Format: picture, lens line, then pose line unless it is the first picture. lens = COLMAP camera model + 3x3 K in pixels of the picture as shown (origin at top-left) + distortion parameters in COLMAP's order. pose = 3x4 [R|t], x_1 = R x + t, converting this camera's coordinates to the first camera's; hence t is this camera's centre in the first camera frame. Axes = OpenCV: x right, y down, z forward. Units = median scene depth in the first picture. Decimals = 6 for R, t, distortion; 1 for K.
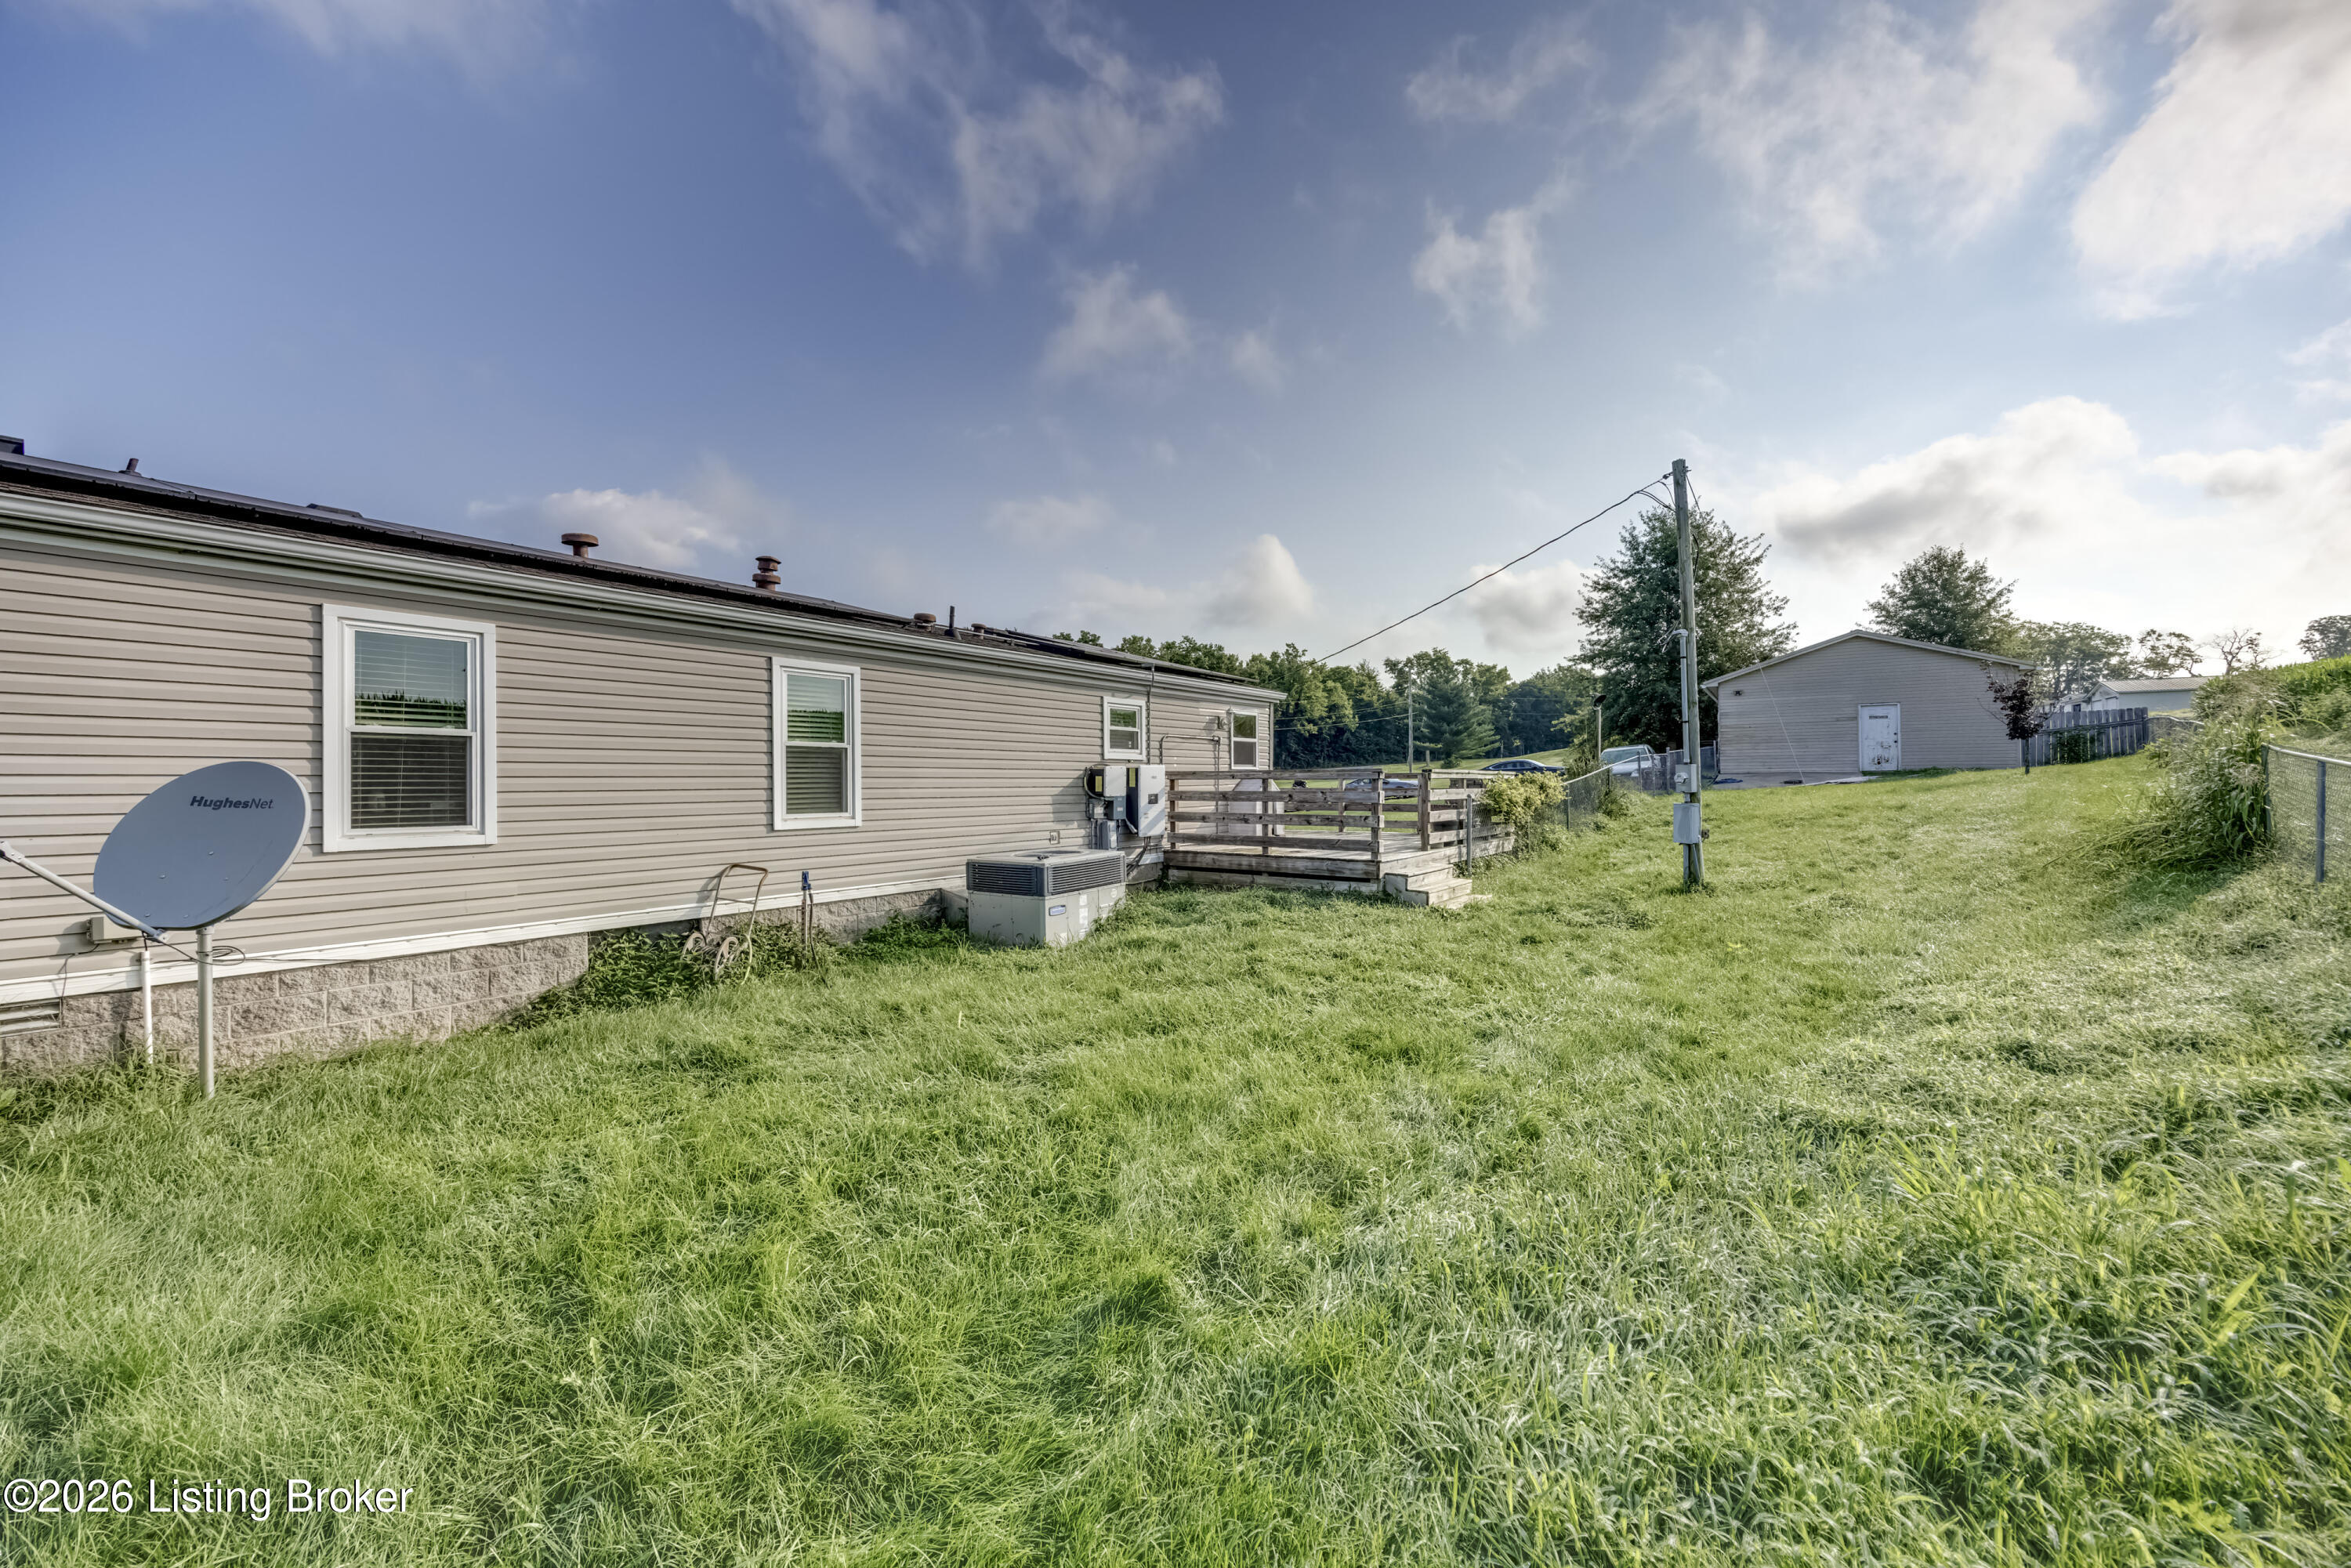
lens RADIAL K [[892.8, 0, 1176.3], [0, 892.8, 778.1], [0, 0, 1]] dist [-0.001178, -0.000162]
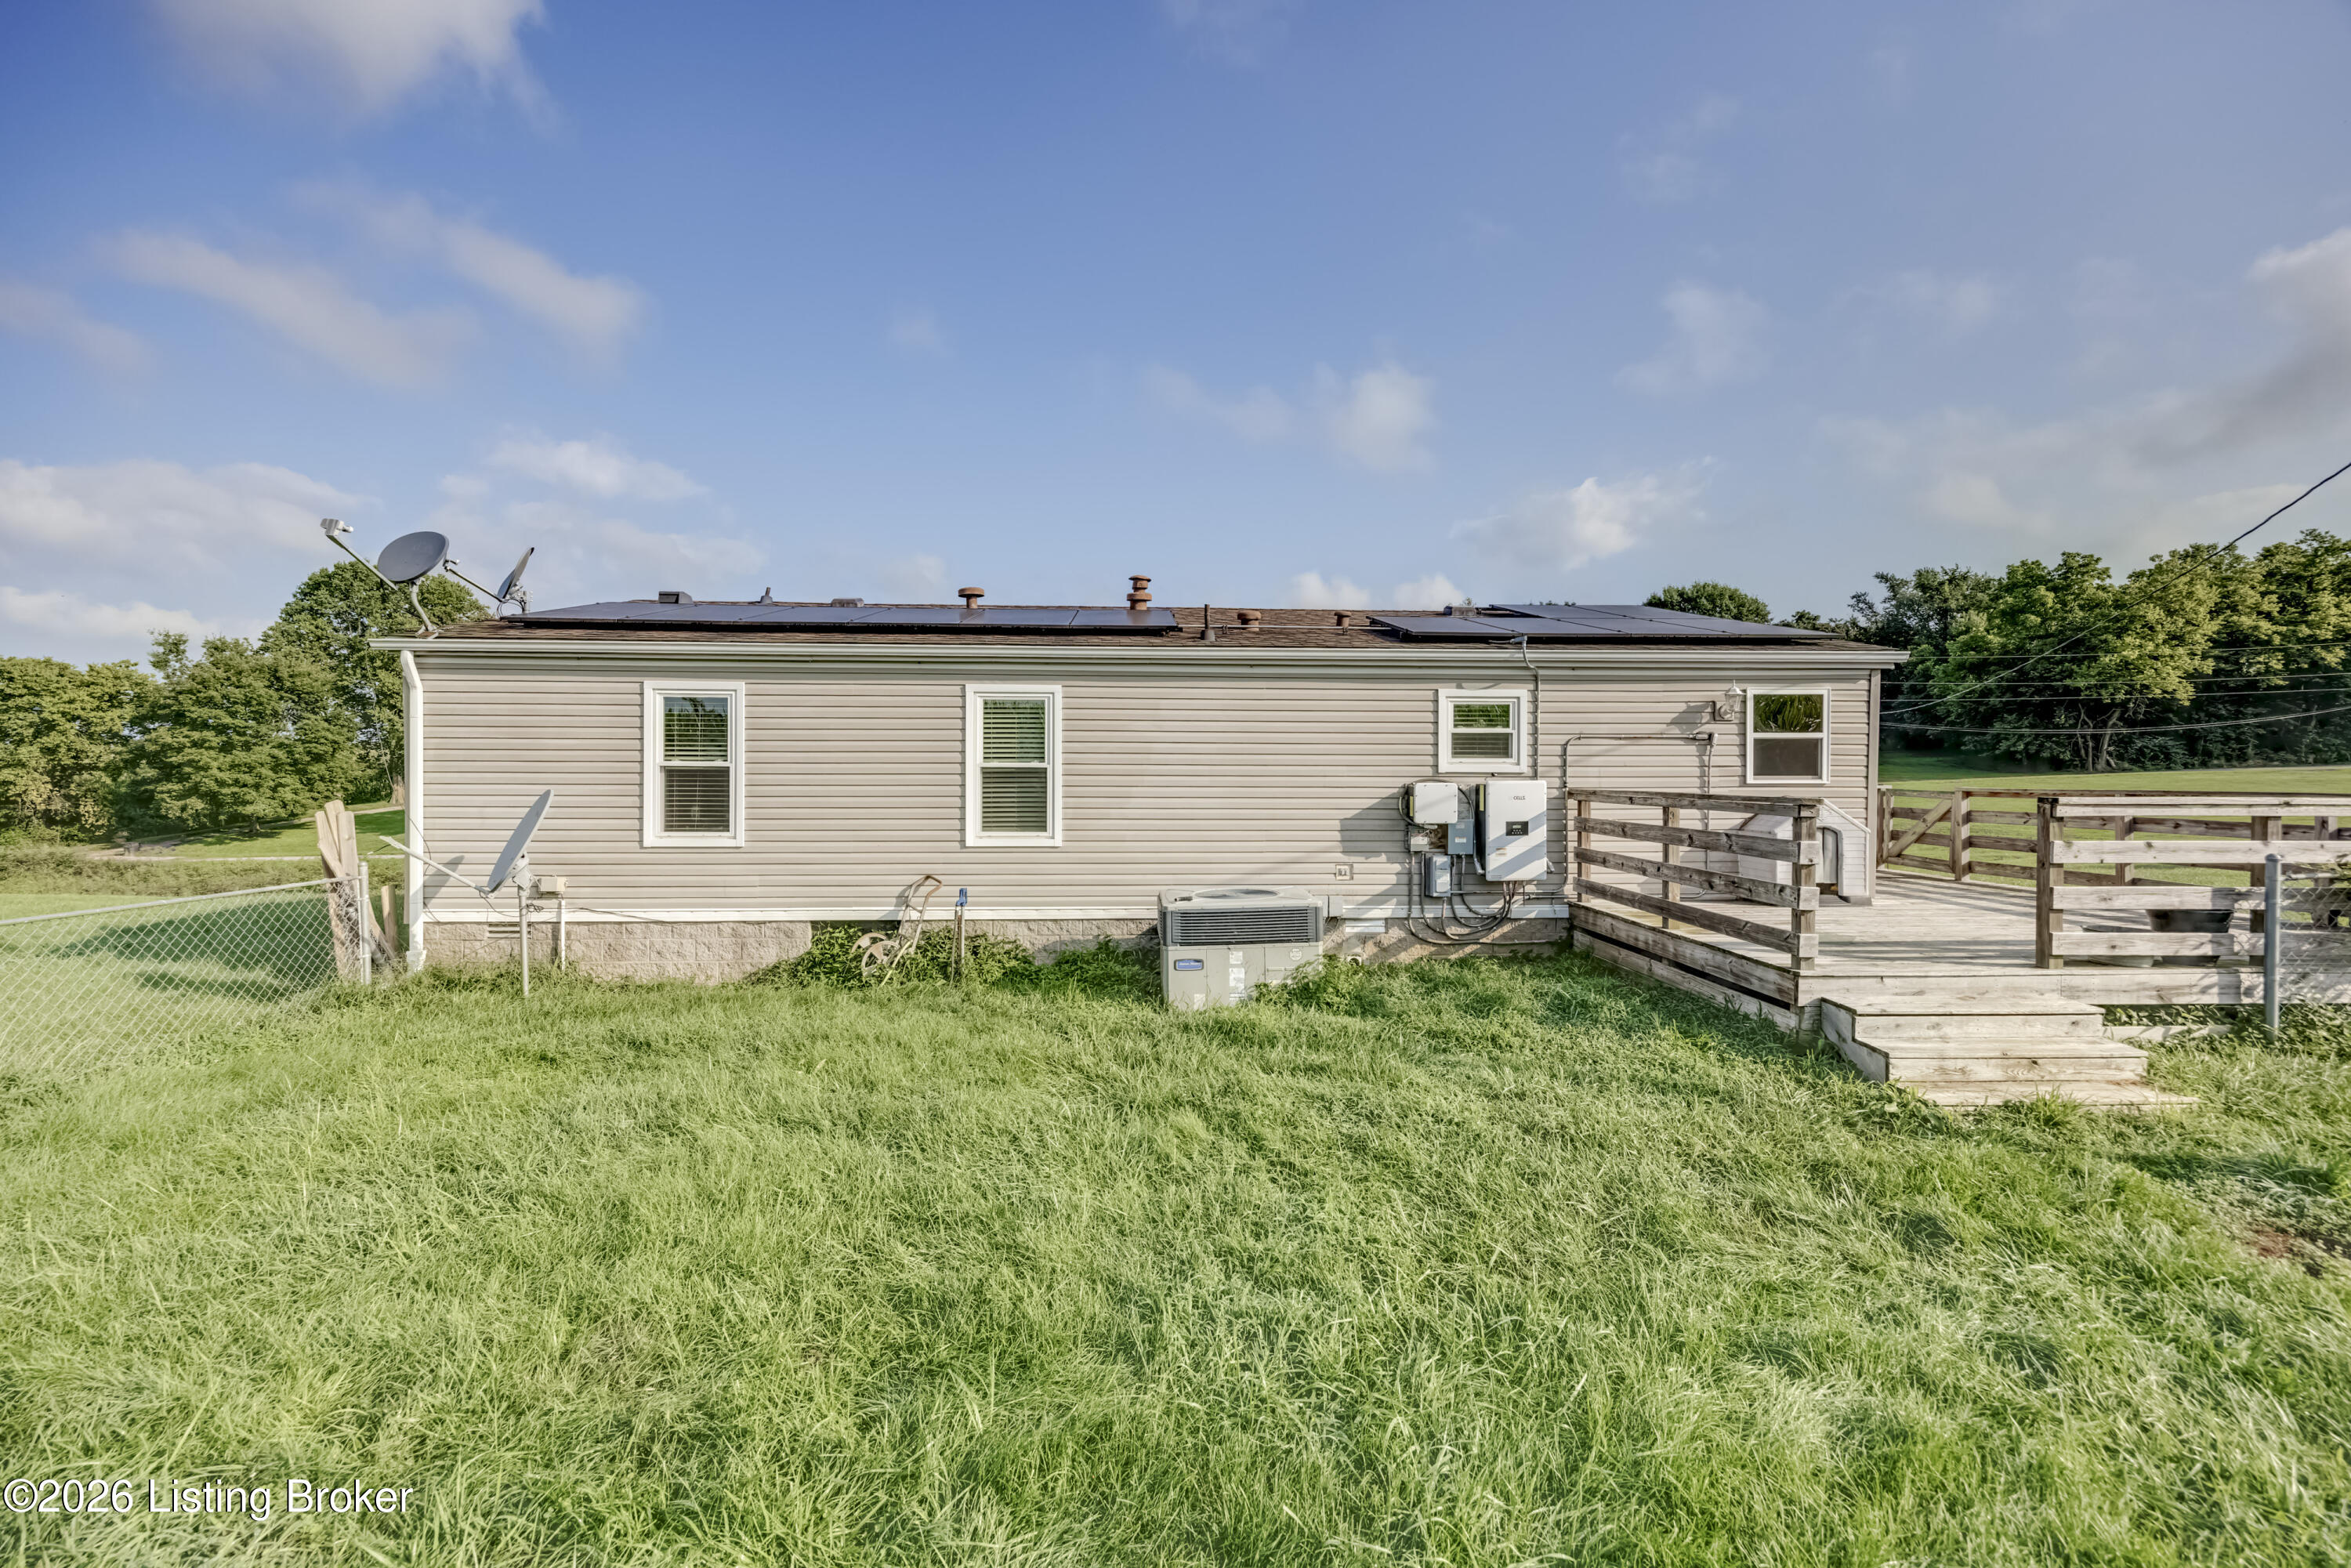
lens RADIAL K [[937.6, 0, 1195.5], [0, 937.6, 763.9], [0, 0, 1]] dist [0.001057, 0.000083]
pose [[0.624007, 0.001577, -0.781417, 0.433151], [-0.002375, 0.999997, 0.000121, -0.029697], [0.781415, 0.001780, 0.624009, 0.370208]]
